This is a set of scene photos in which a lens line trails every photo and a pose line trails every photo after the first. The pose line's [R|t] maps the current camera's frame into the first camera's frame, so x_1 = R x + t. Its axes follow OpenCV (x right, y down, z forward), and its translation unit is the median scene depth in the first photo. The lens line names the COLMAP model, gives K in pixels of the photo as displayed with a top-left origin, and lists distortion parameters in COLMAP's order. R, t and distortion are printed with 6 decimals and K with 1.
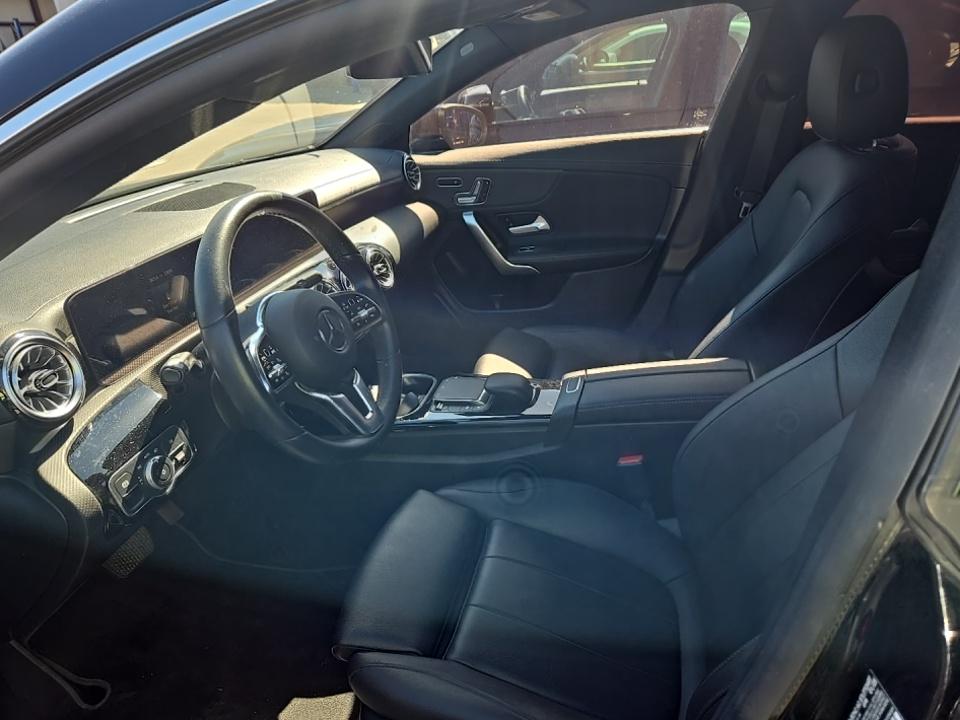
lens RADIAL K [[641.0, 0, 479.2], [0, 641.0, 360.9], [0, 0, 1]] dist [0.040951, -0.039882]
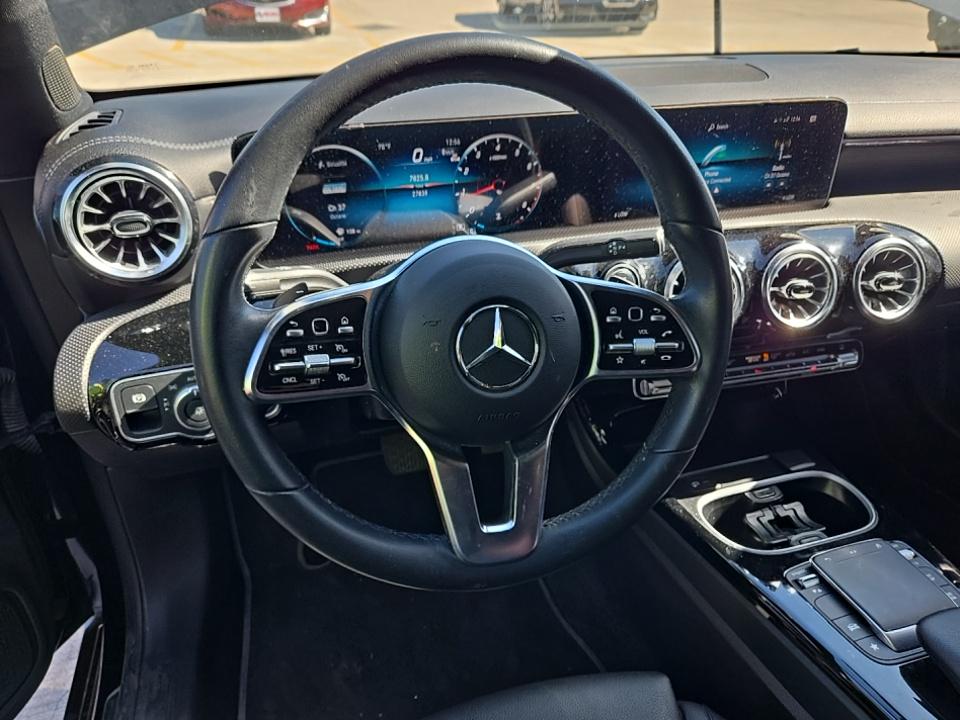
lens RADIAL K [[641.0, 0, 480.6], [0, 641.0, 356.9], [0, 0, 1]] dist [0.040951, -0.039882]
pose [[0.511042, 0.484830, -0.709772, 0.101868], [-0.401615, 0.864747, 0.301525, -0.161929], [0.759962, 0.130963, 0.636637, 0.603030]]
